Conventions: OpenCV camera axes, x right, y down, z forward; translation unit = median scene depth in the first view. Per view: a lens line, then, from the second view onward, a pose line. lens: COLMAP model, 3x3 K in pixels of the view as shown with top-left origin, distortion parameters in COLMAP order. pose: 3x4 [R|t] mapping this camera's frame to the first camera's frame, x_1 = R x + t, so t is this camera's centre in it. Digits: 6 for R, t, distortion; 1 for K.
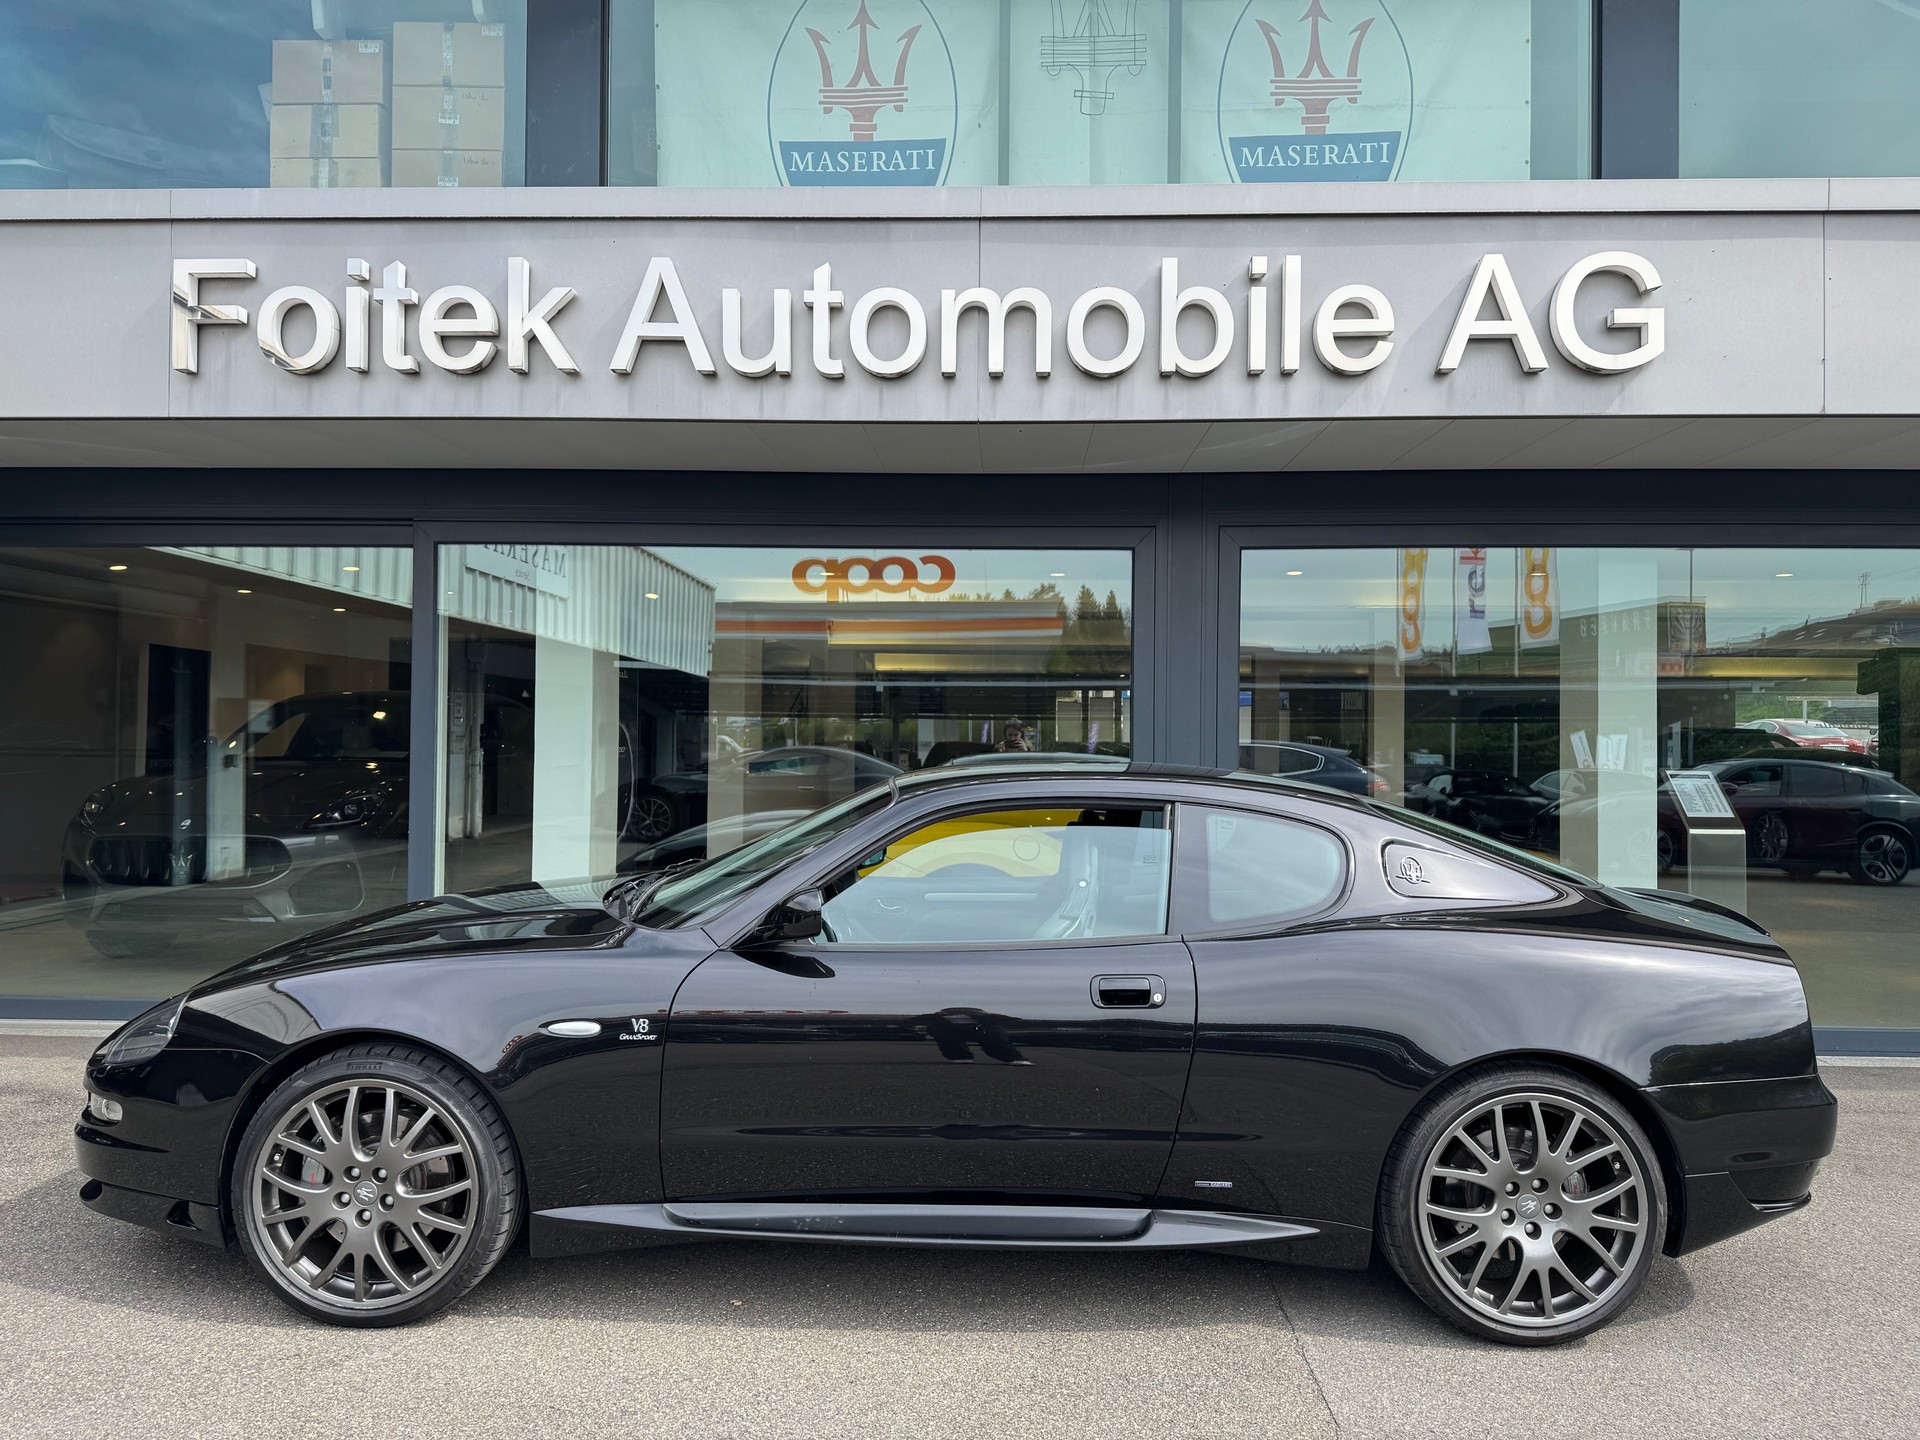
lens RADIAL K [[1348.2, 0, 957.3], [0, 1348.2, 722.0], [0, 0, 1]] dist [0.045040, -0.044391]
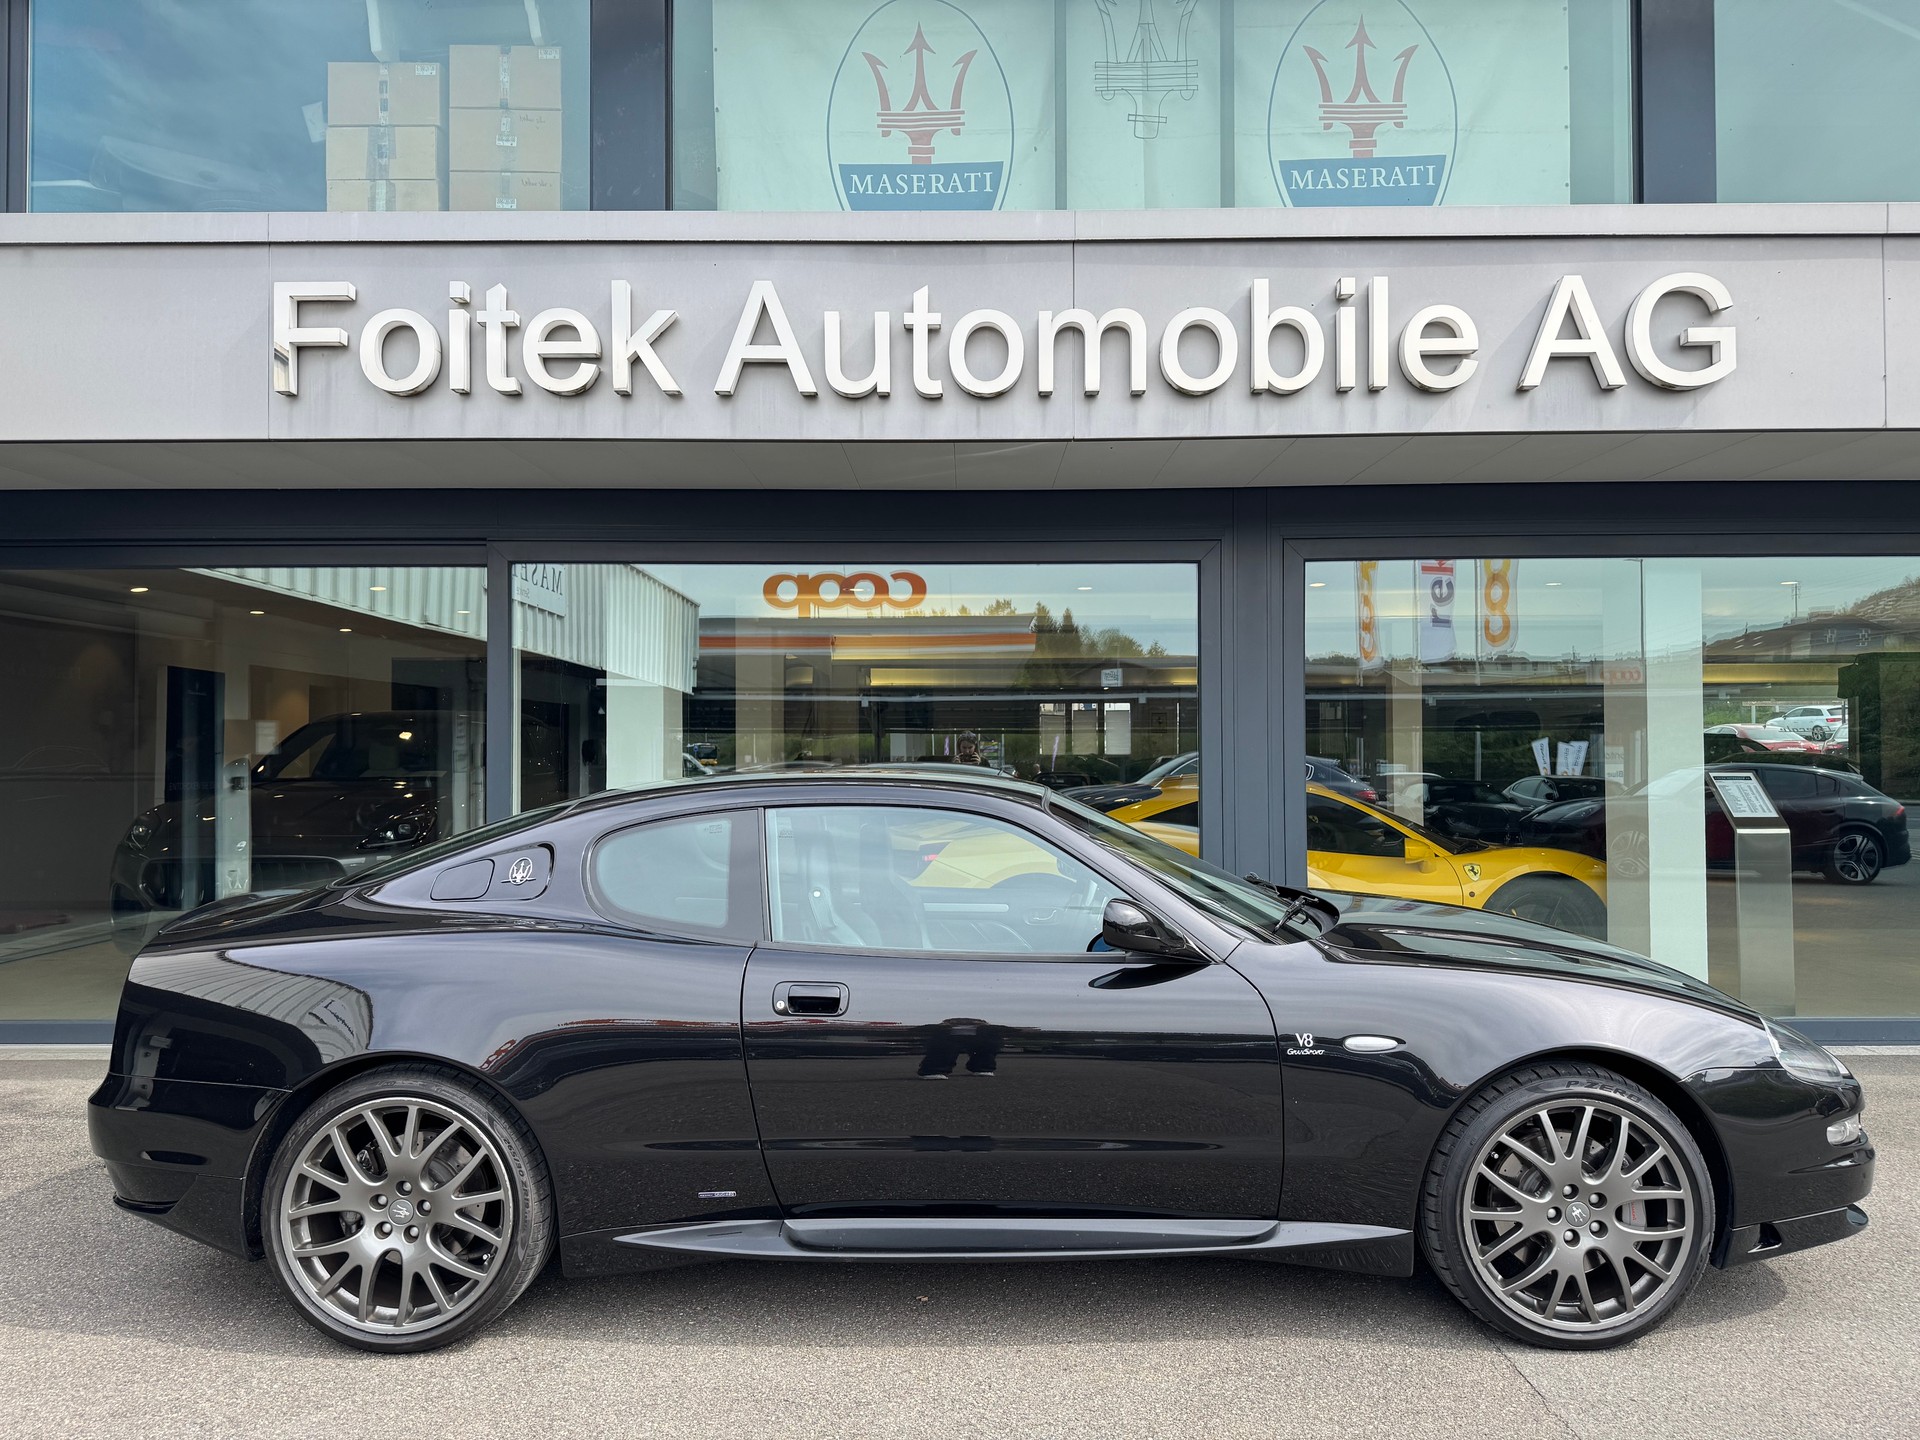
lens RADIAL K [[1348.2, 0, 954.8], [0, 1348.2, 728.5], [0, 0, 1]] dist [0.045040, -0.044391]
pose [[0.999425, -0.011591, 0.031868, -0.082643], [0.011785, 0.999913, -0.005903, 0.001385], [-0.031797, 0.006275, 0.999475, -0.014283]]
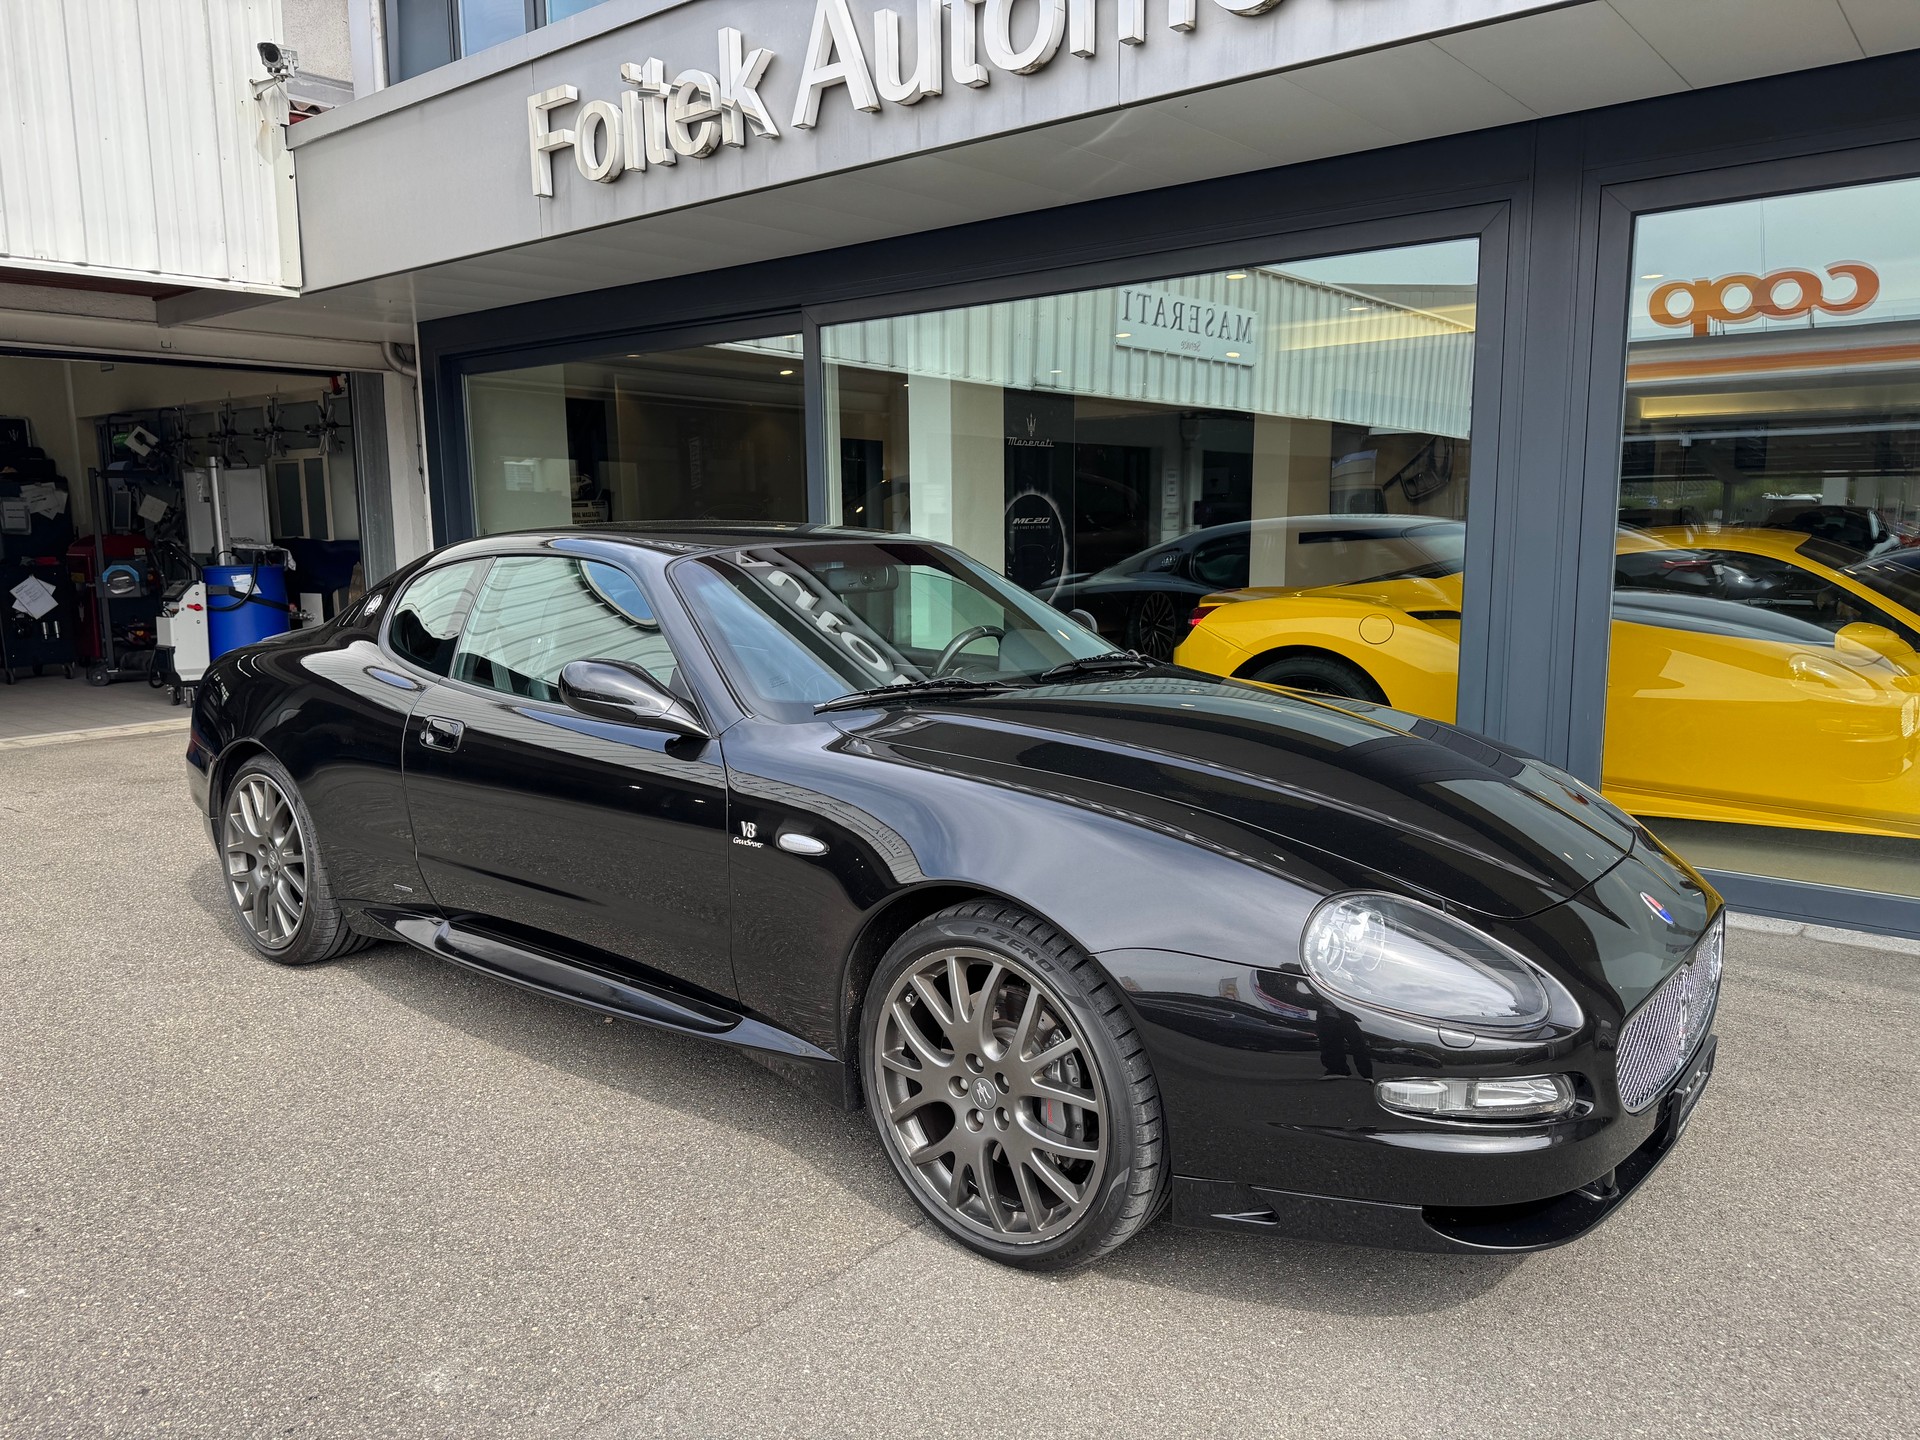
lens RADIAL K [[1348.2, 0, 949.2], [0, 1348.2, 727.6], [0, 0, 1]] dist [0.045040, -0.044391]
pose [[0.797788, 0.075440, -0.598199, 0.343493], [0.025242, 0.987093, 0.158148, 0.014129], [0.602409, -0.141269, 0.785587, 0.170413]]
